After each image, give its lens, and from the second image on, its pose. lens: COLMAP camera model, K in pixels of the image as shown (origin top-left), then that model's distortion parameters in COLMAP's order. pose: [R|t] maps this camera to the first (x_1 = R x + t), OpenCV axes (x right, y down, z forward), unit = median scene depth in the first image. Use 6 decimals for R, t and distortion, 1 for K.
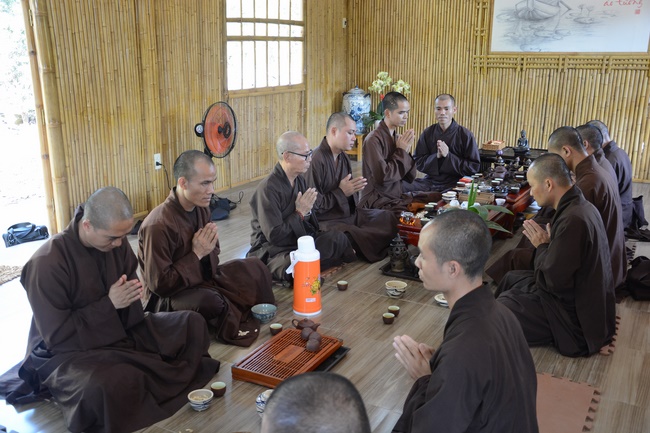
lens RADIAL K [[668.0, 0, 326.9], [0, 668.0, 210.7], [0, 0, 1]] dist [0.060417, 0.000000]
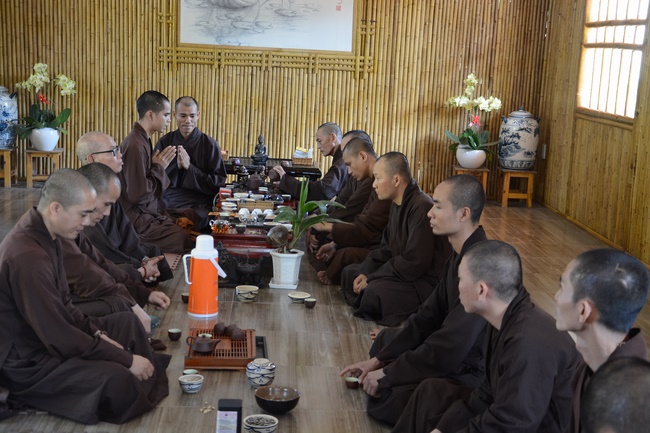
lens RADIAL K [[1076.3, 0, 320.0], [0, 1076.3, 213.1], [0, 0, 1]] dist [0.337494, 0.000000]
pose [[0.853305, -0.056374, 0.518355, -0.315614], [0.091934, 0.994830, -0.043147, 0.040200], [-0.513243, 0.084472, 0.854076, -0.195849]]
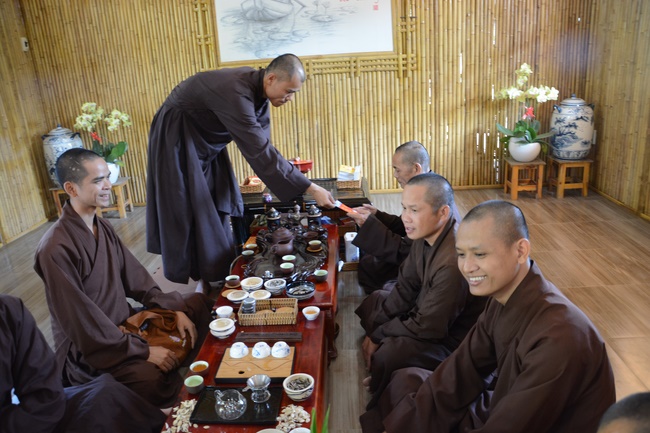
lens RADIAL K [[491.3, 0, 328.4], [0, 491.3, 213.4], [0, 0, 1]] dist [-0.126828, 0.064308]
pose [[0.889266, -0.204258, 0.409250, 0.085292], [0.180553, 0.978847, 0.096220, -0.093933], [-0.420247, -0.011674, 0.907335, 0.428096]]
